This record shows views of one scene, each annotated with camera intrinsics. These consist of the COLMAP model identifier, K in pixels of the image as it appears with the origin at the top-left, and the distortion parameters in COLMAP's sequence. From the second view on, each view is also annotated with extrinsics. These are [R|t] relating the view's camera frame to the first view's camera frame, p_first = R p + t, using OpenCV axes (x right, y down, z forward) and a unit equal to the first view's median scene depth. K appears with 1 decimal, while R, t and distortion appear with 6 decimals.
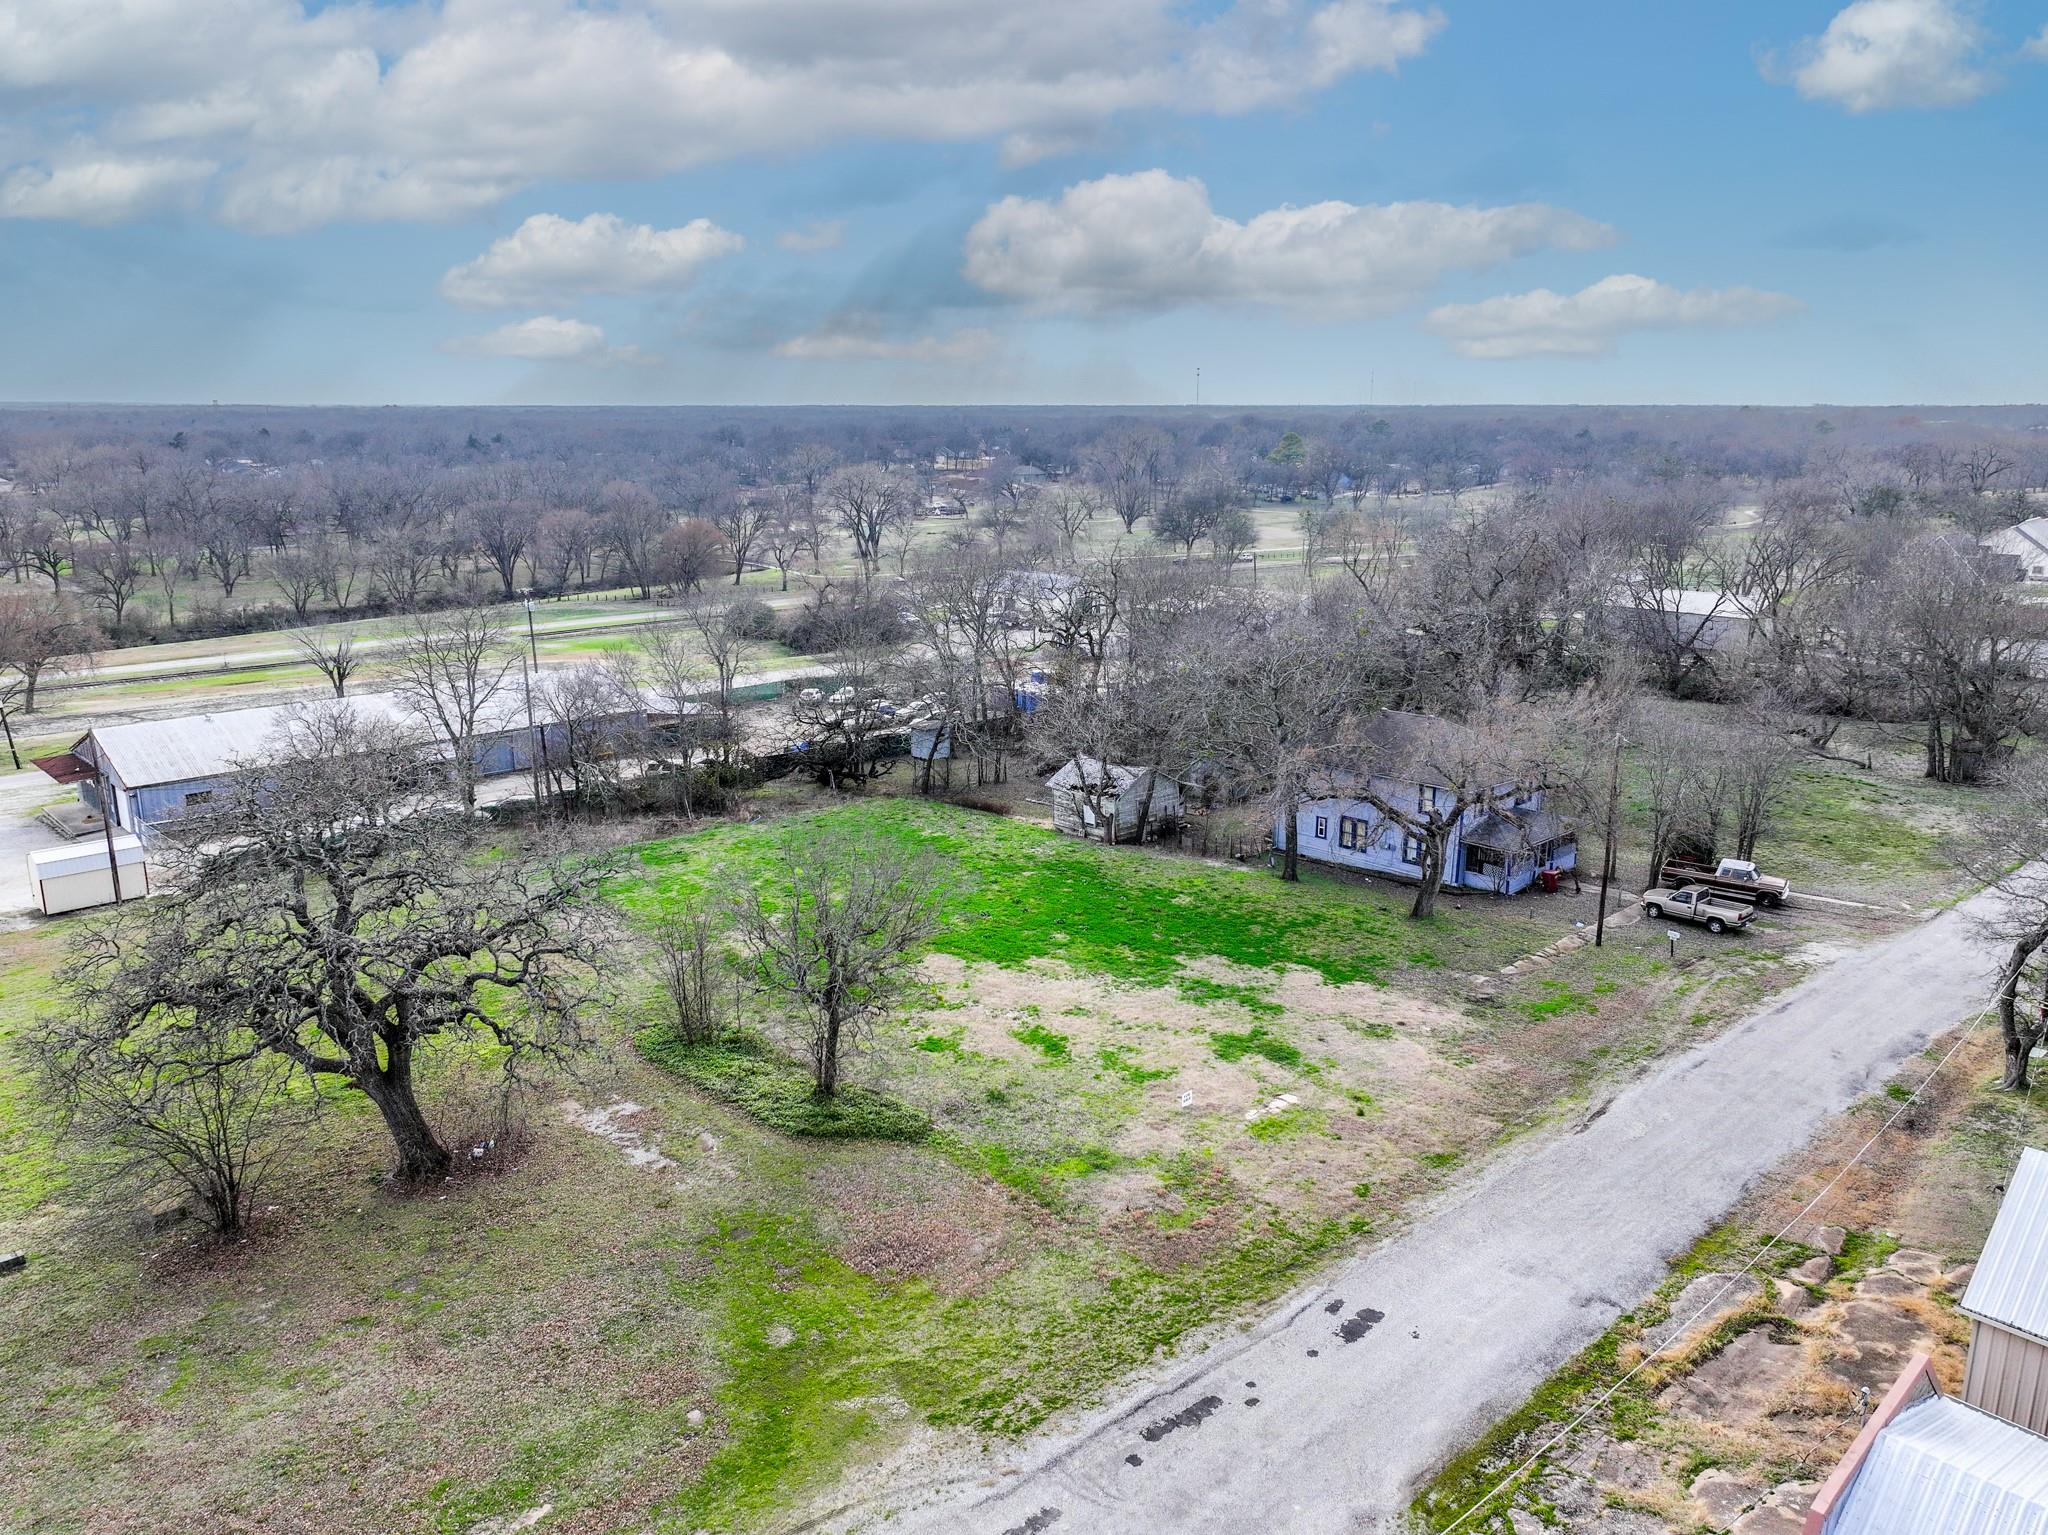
lens RADIAL K [[1426.8, 0, 1024.0], [0, 1426.8, 767.5], [0, 0, 1]] dist [-0.001701, 0.000908]
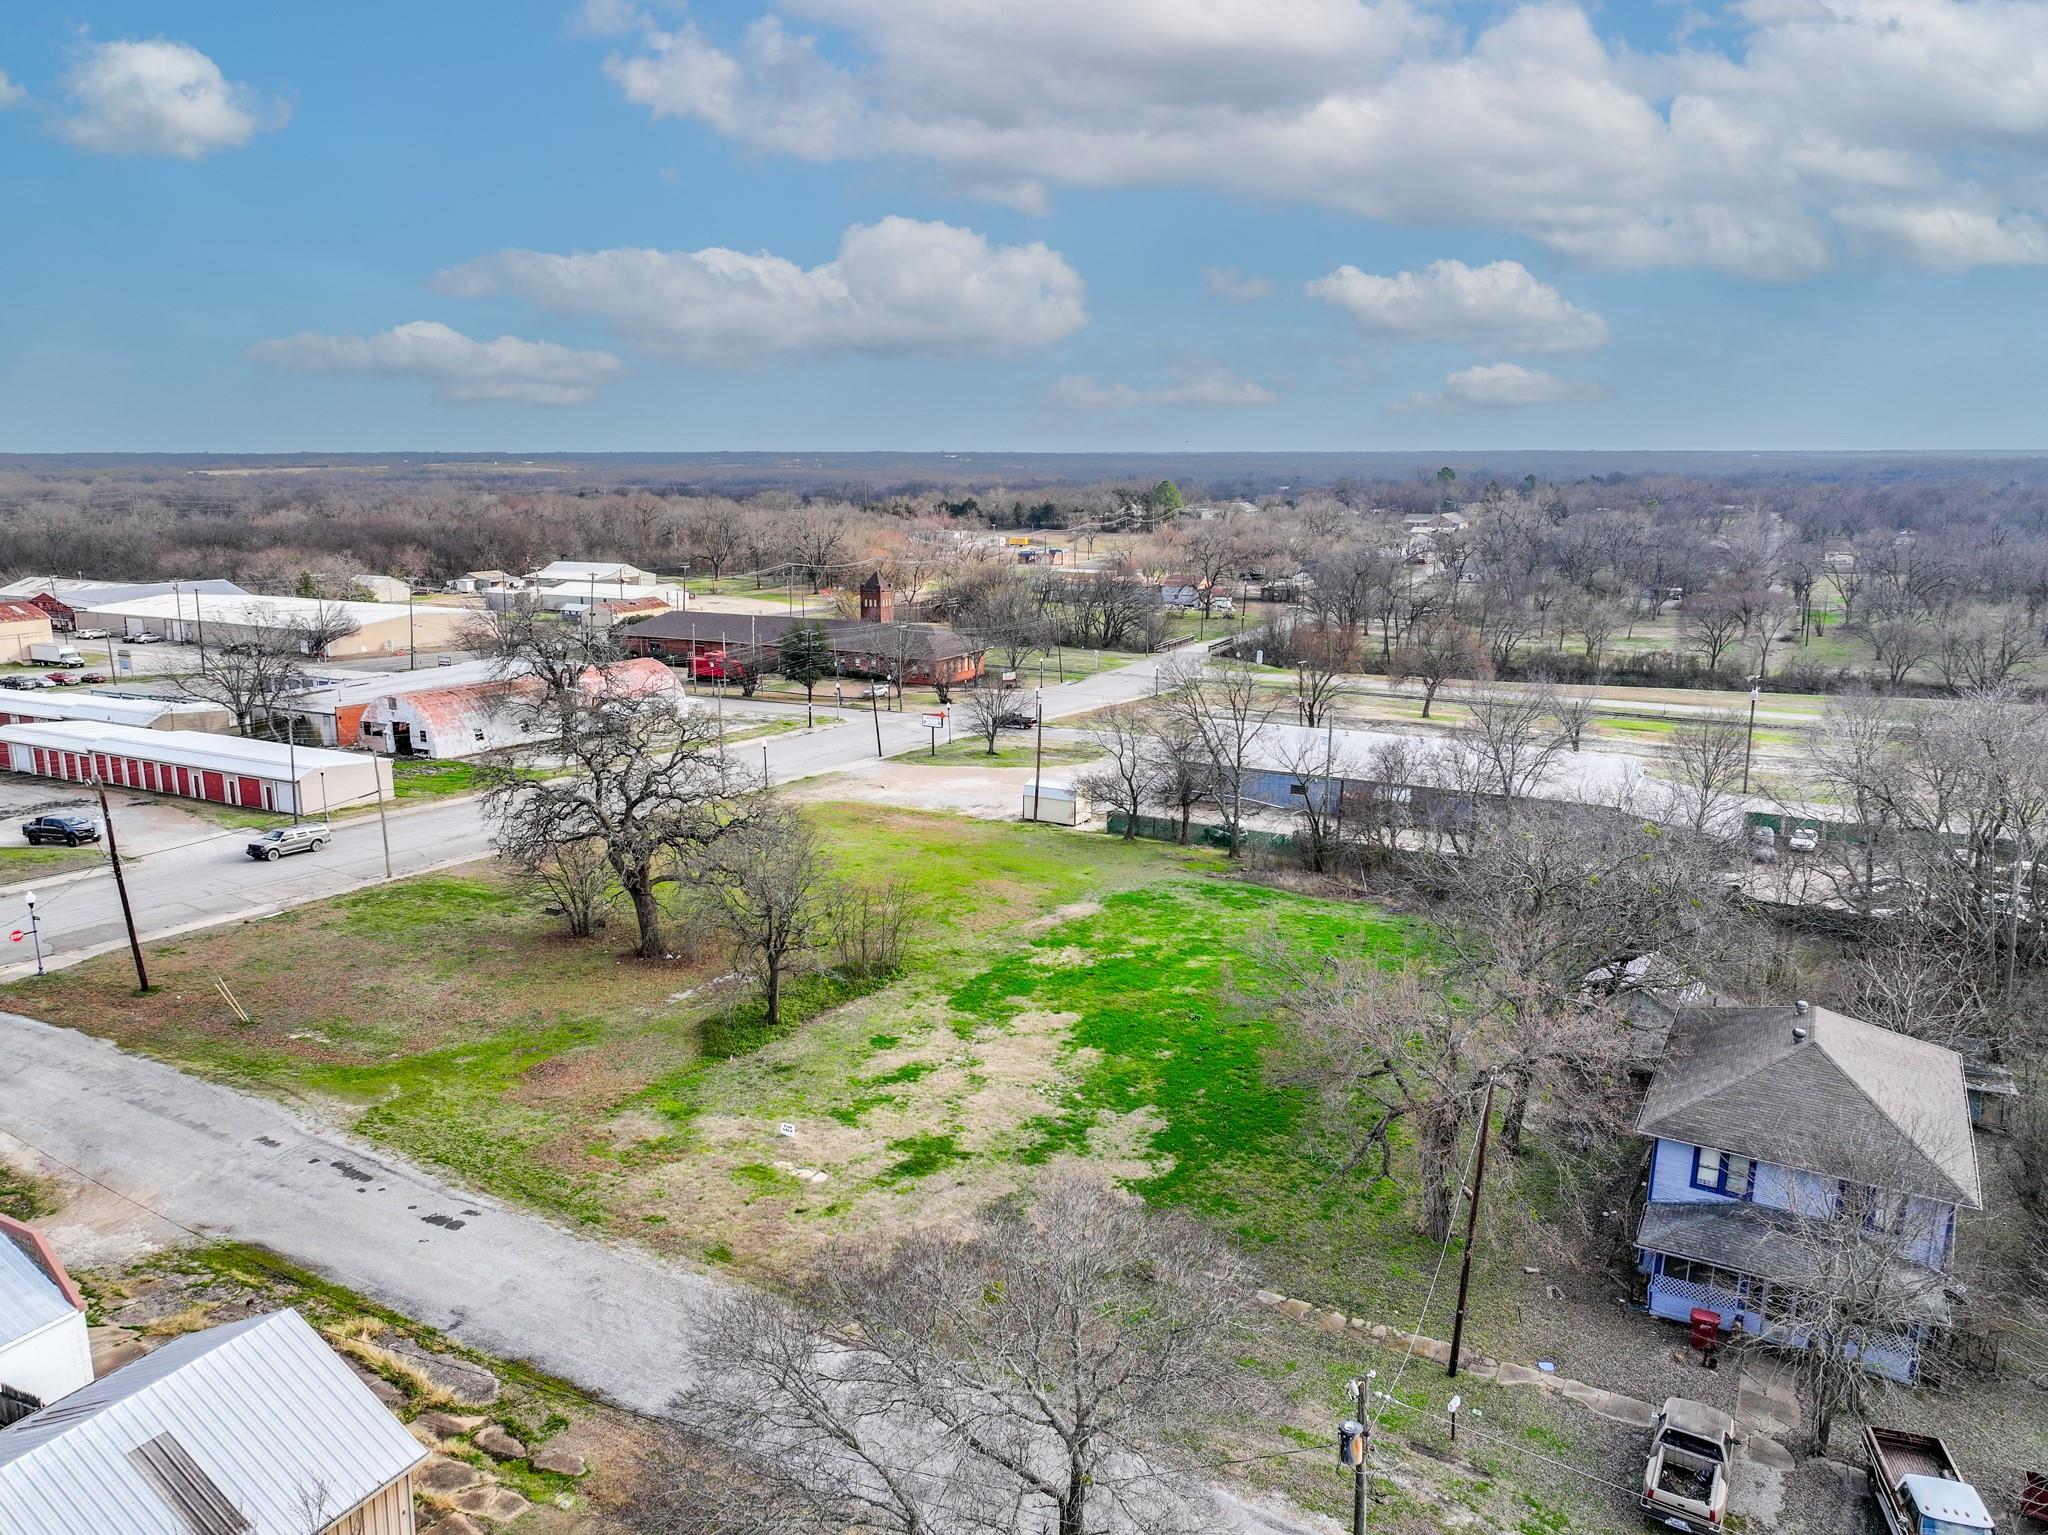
lens RADIAL K [[1460.6, 0, 1024.0], [0, 1460.6, 767.5], [0, 0, 1]] dist [0.001967, -0.000142]
pose [[0.302663, 0.198169, -0.932268, 1.105100], [-0.229569, 0.964505, 0.130491, -0.221156], [0.925037, 0.174525, 0.337413, 0.677055]]
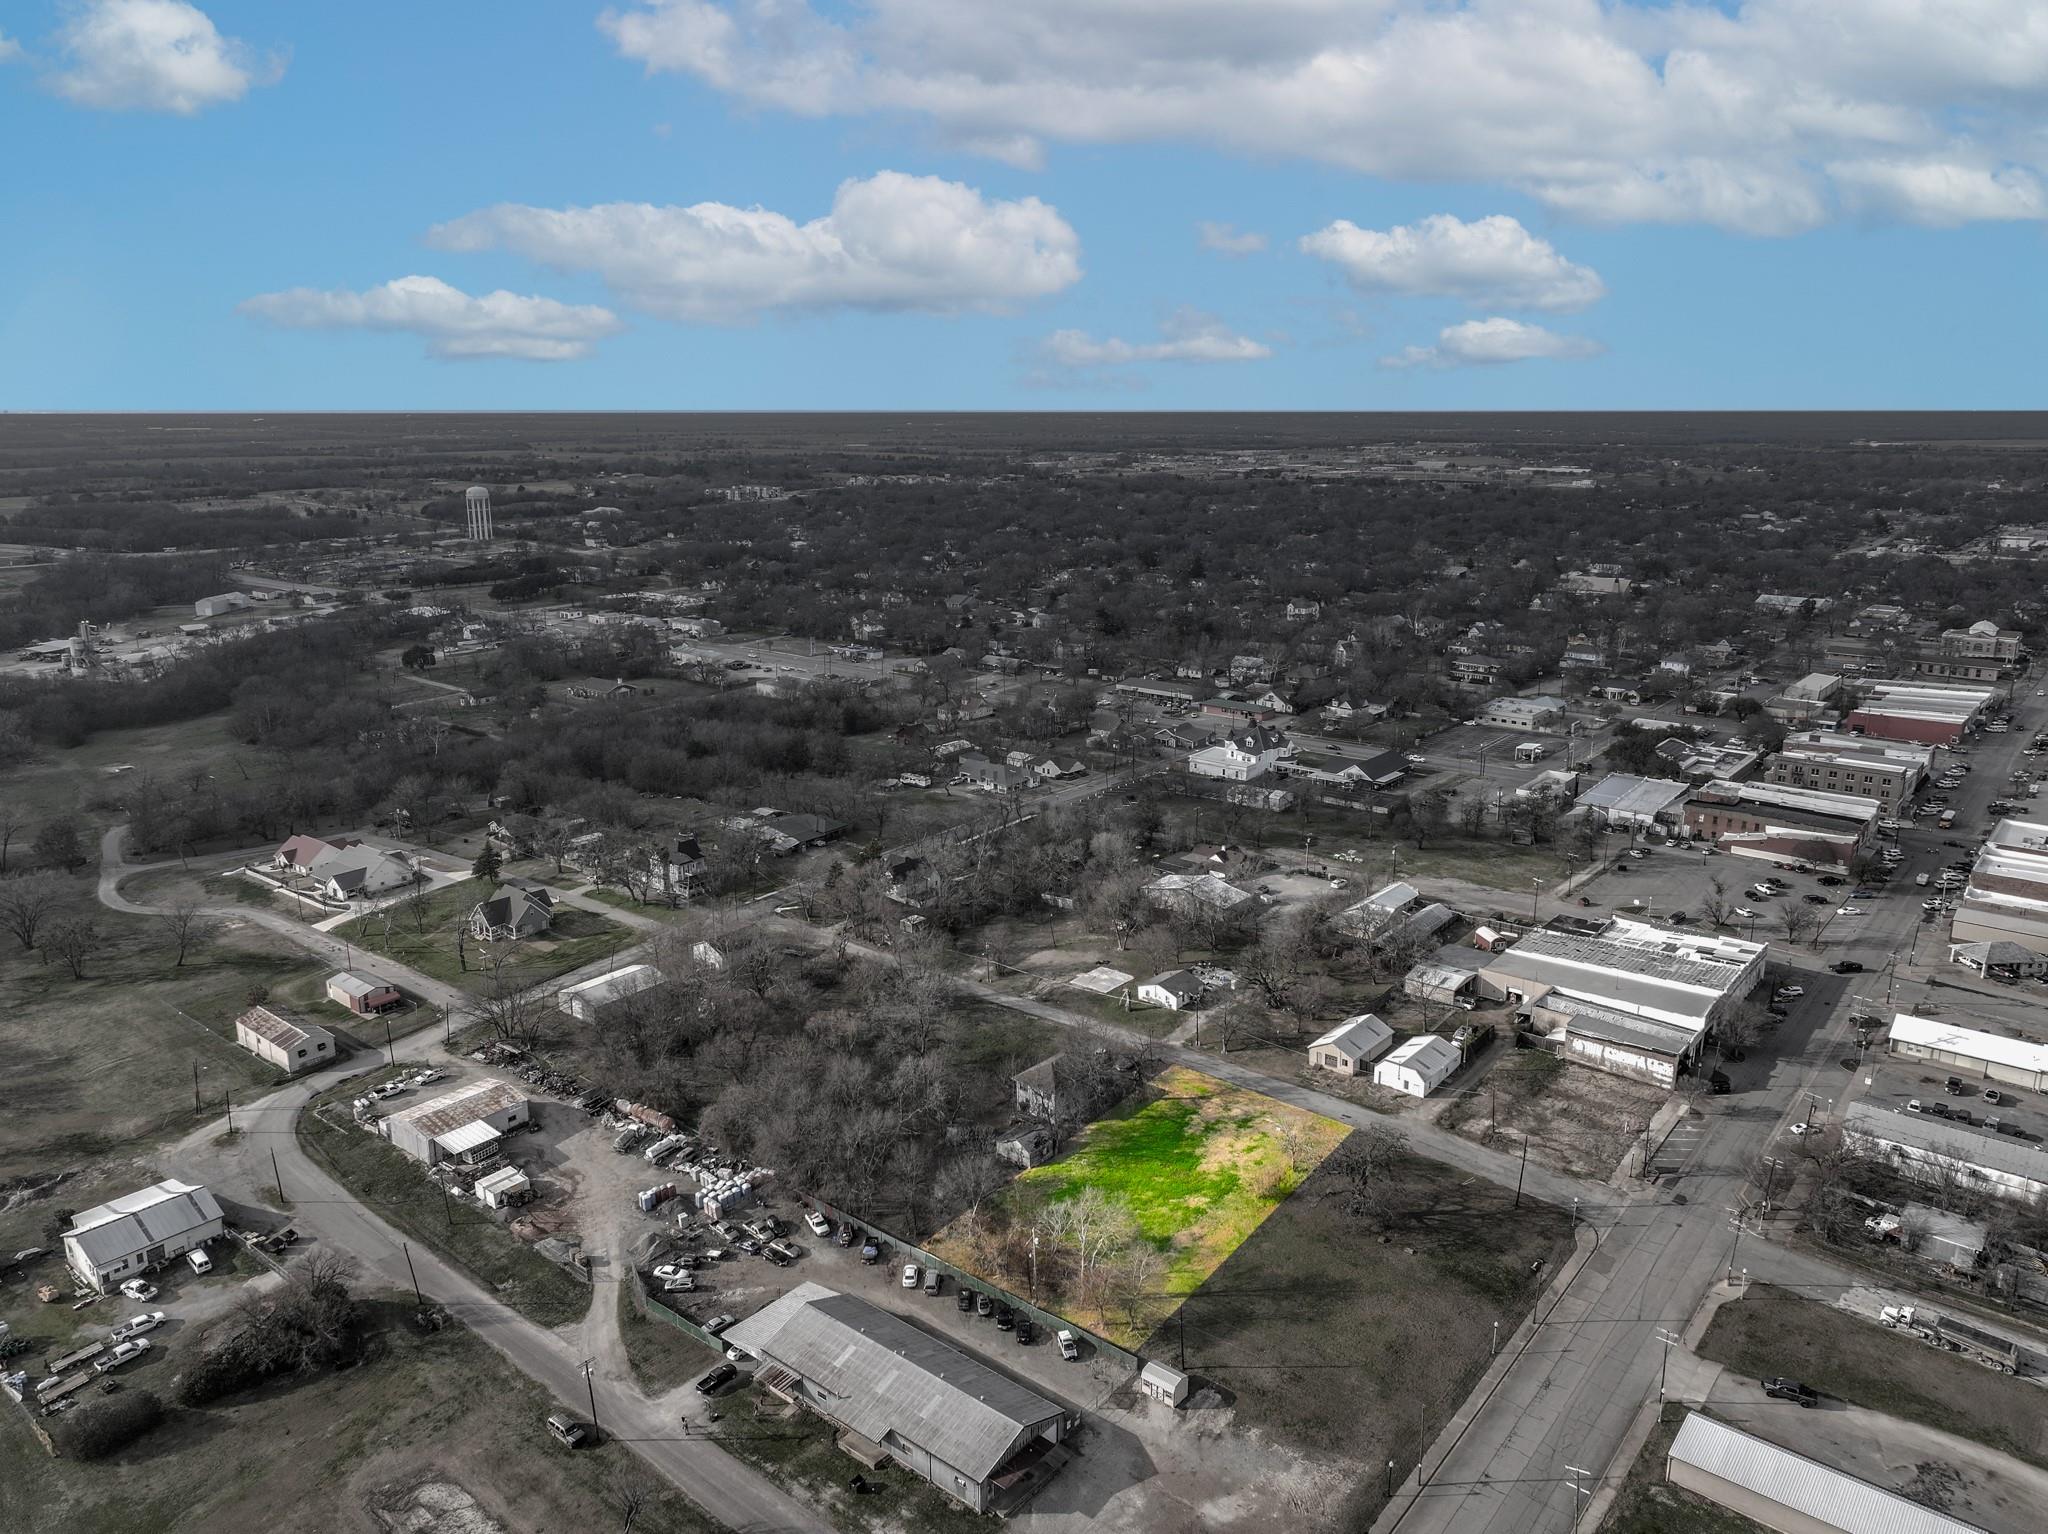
lens RADIAL K [[1460.6, 0, 1024.0], [0, 1460.6, 767.0], [0, 0, 1]] dist [0.001967, -0.000142]
pose [[-0.117754, -0.240818, 0.963401, -3.799218], [0.244928, 0.933135, 0.263189, -2.157830], [-0.962364, 0.266956, -0.050898, 1.597762]]
